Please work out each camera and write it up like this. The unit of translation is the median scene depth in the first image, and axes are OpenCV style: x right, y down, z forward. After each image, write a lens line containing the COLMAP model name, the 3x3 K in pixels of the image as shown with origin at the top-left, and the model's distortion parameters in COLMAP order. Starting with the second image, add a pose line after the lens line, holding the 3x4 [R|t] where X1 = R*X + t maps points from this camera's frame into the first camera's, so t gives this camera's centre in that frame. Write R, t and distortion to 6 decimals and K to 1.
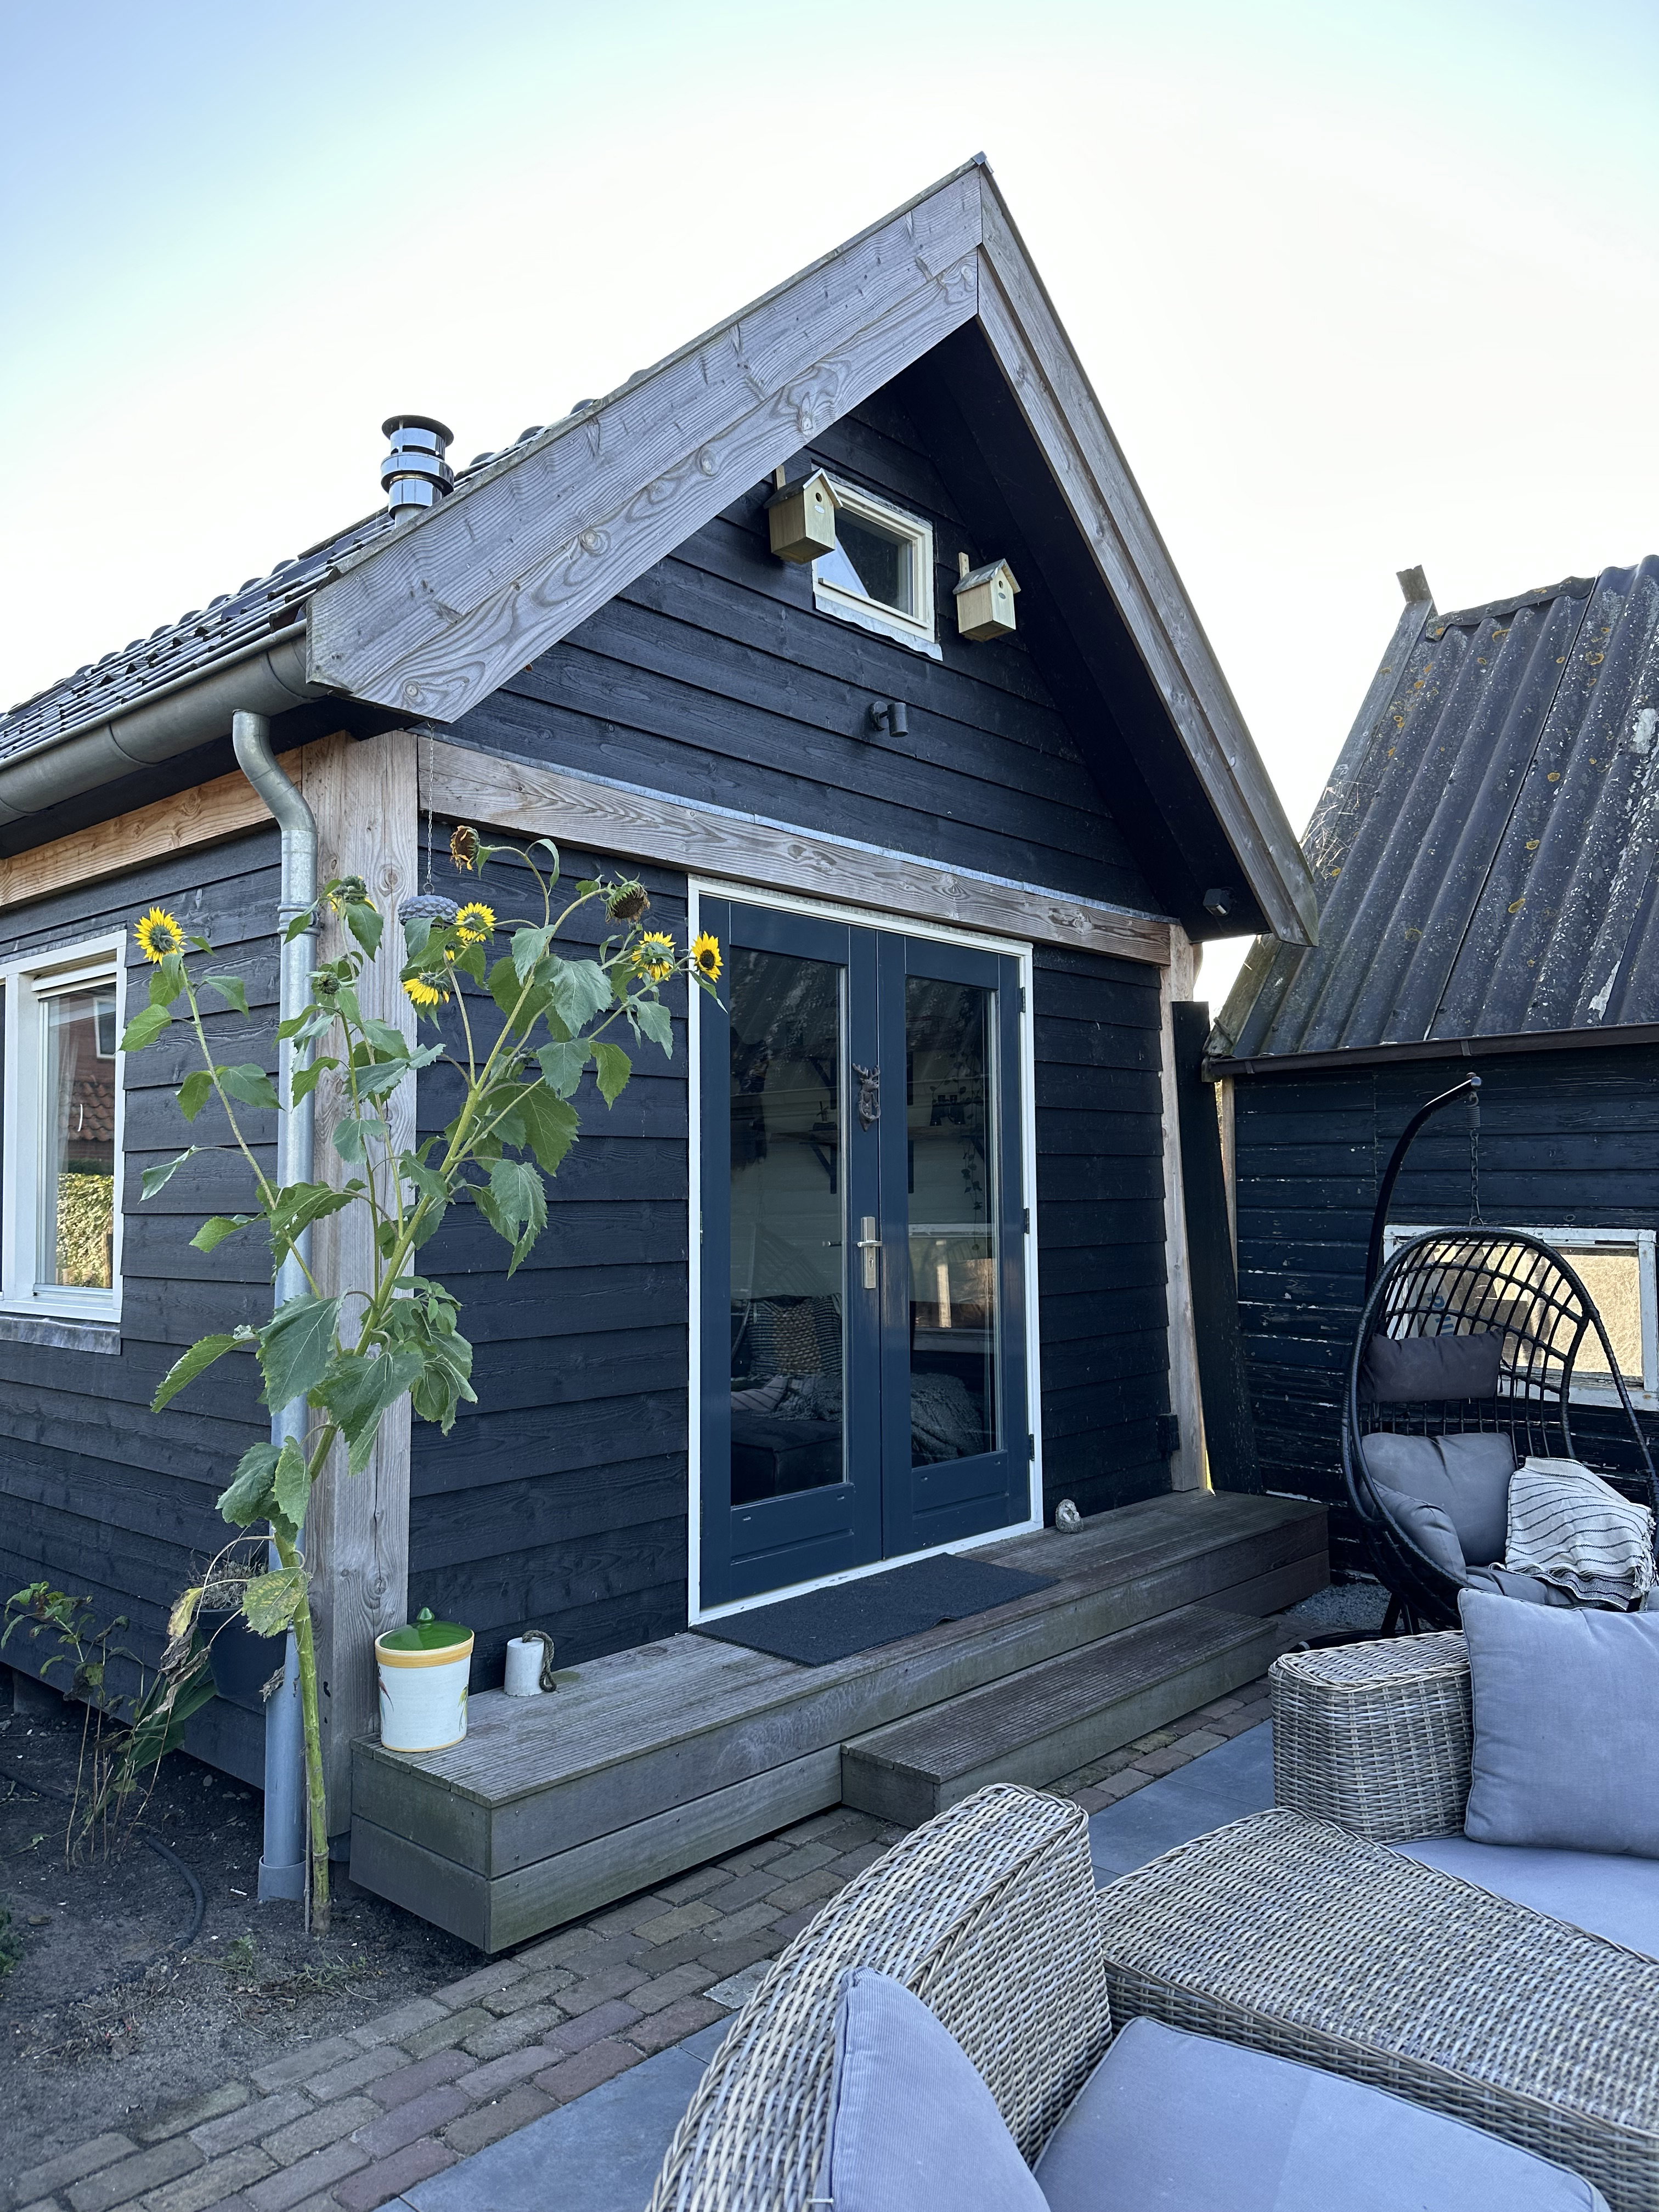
lens RADIAL K [[1545.8, 0, 822.1], [0, 1545.8, 1114.9], [0, 0, 1]] dist [0.084048, -0.114523]
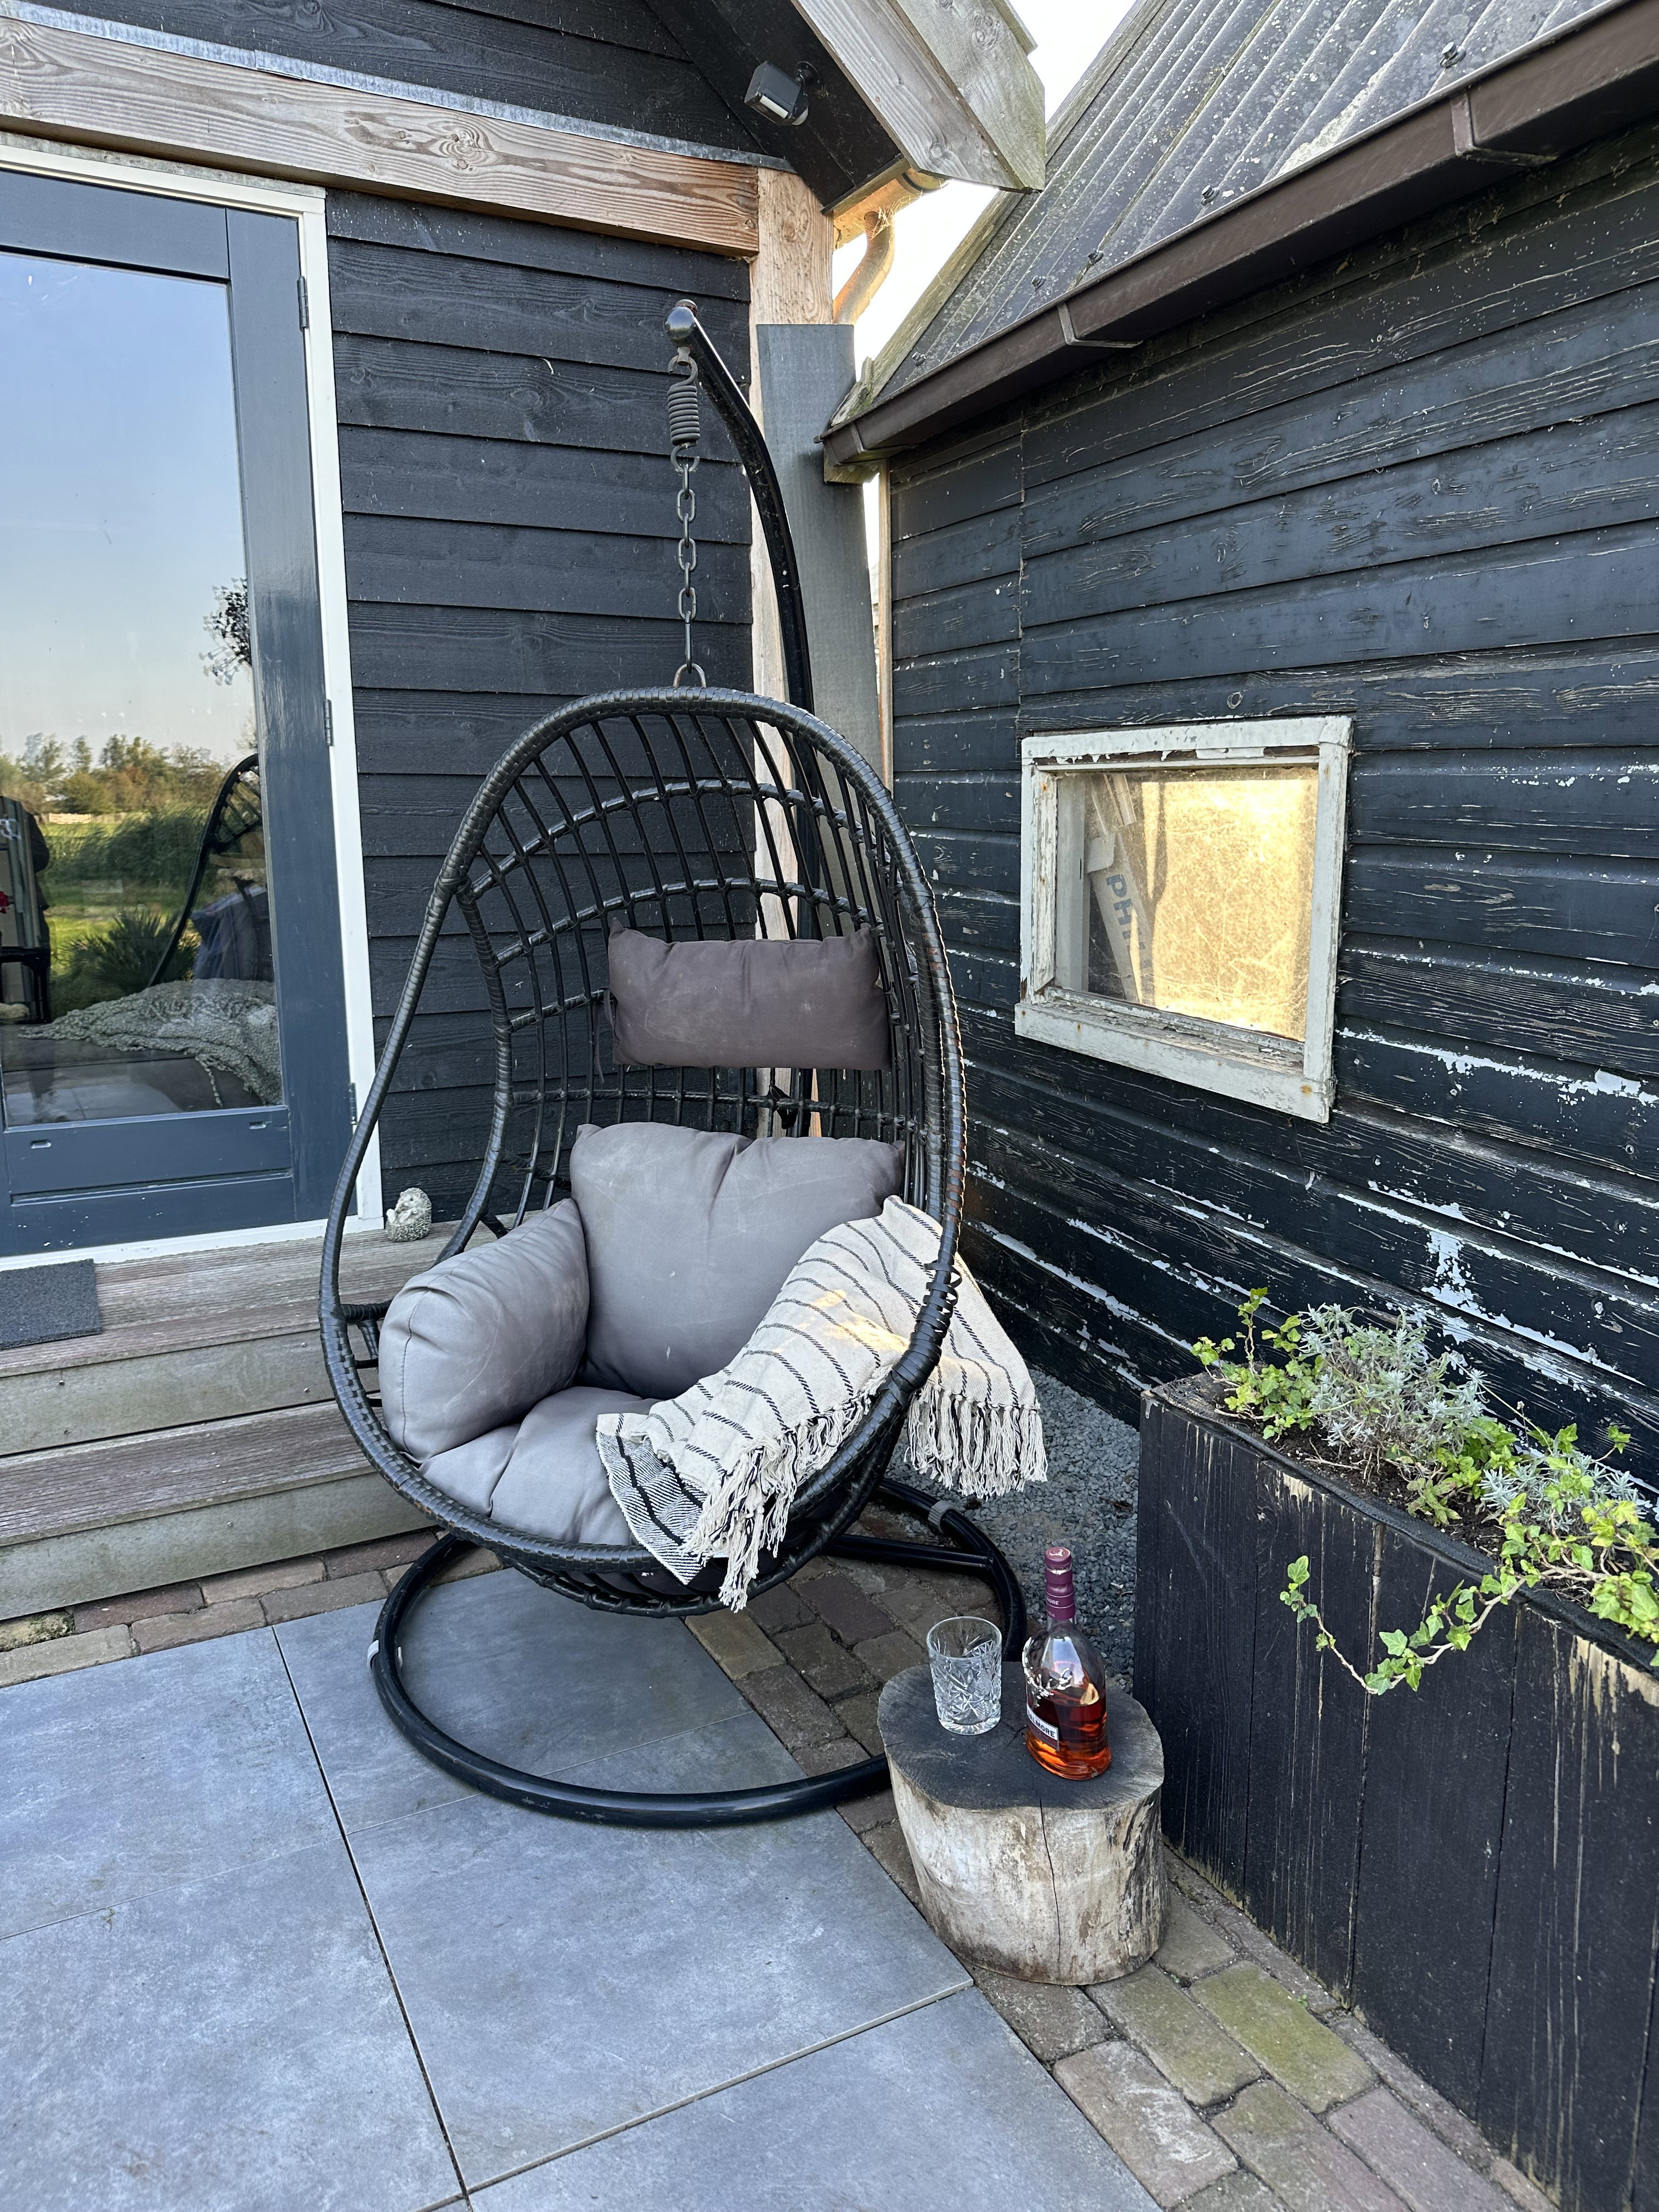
lens RADIAL K [[1531.8, 0, 829.1], [0, 1531.8, 1129.2], [0, 0, 1]] dist [0.078305, -0.107088]
pose [[0.941705, 0.079055, -0.327019, 0.671440], [0.008289, 0.966254, 0.257457, 0.089385], [0.336337, -0.245159, 0.909272, 0.659319]]
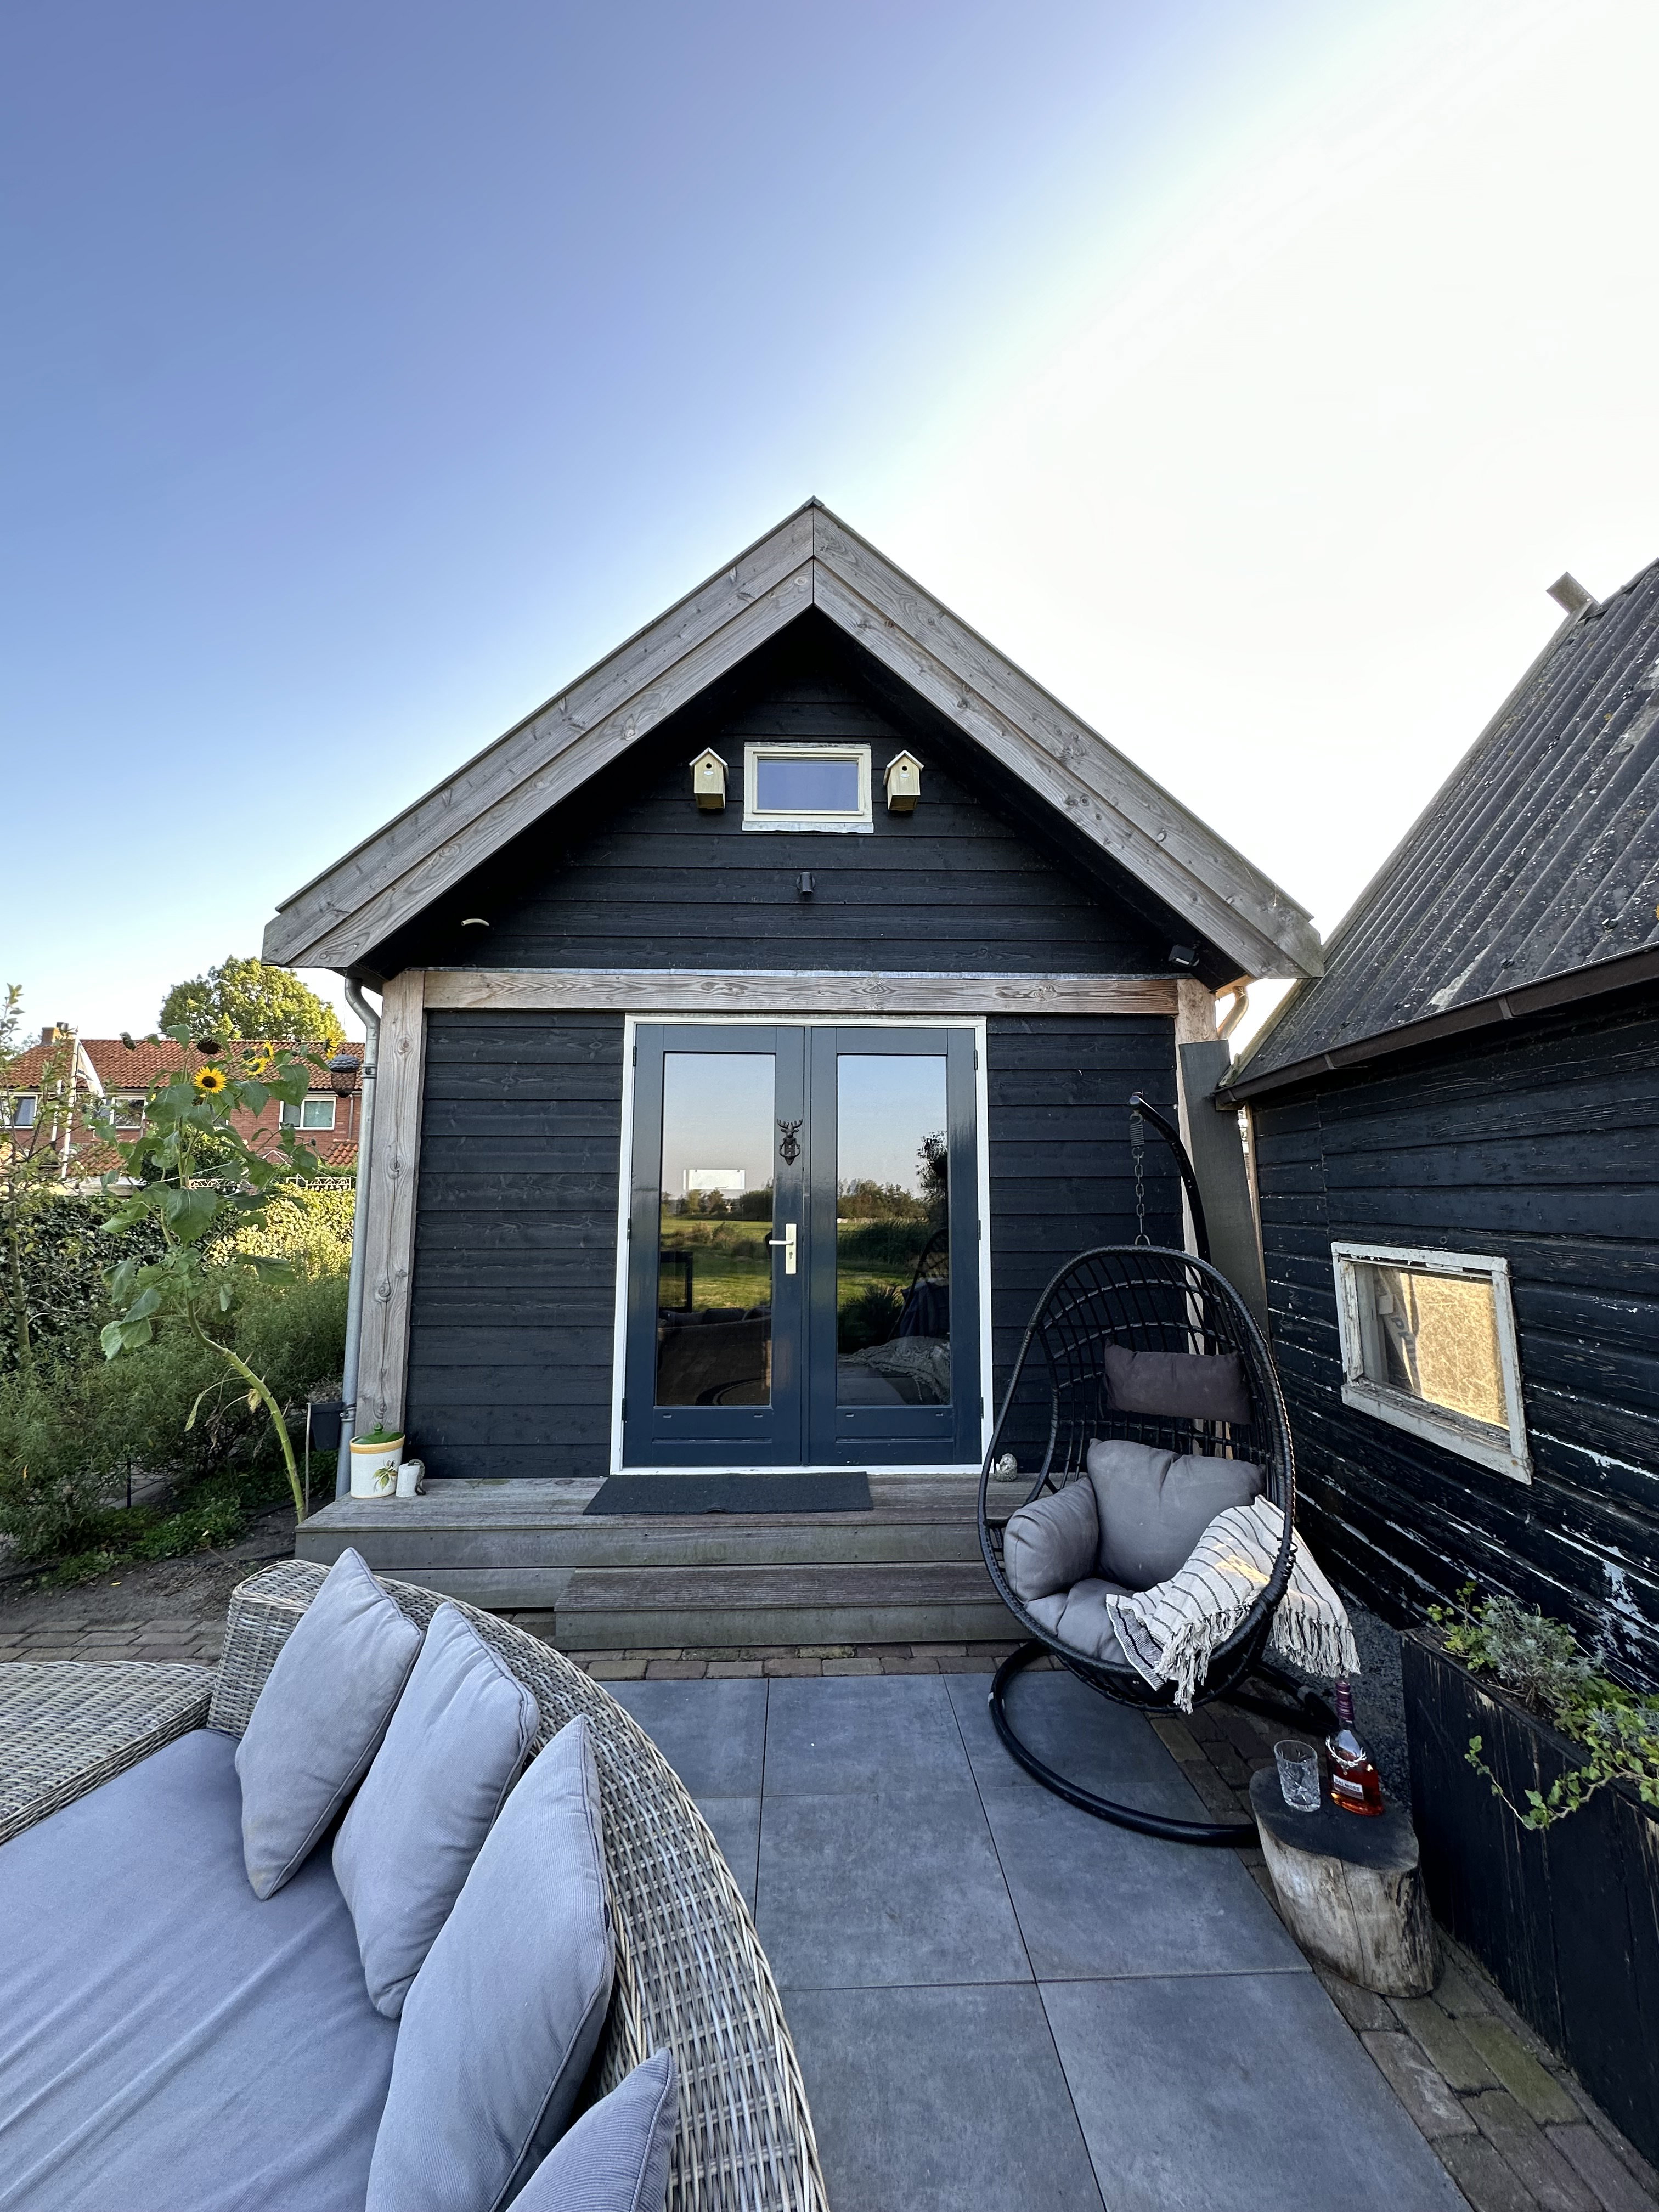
lens RADIAL K [[882.0, 0, 828.7], [0, 882.0, 1104.0], [0, 0, 1]] dist [0.000607, -0.000504]
pose [[0.701434, -0.073205, -0.708965, 0.760278], [0.032002, 0.996943, -0.071278, 0.017192], [0.712015, 0.027308, 0.701633, 0.511302]]
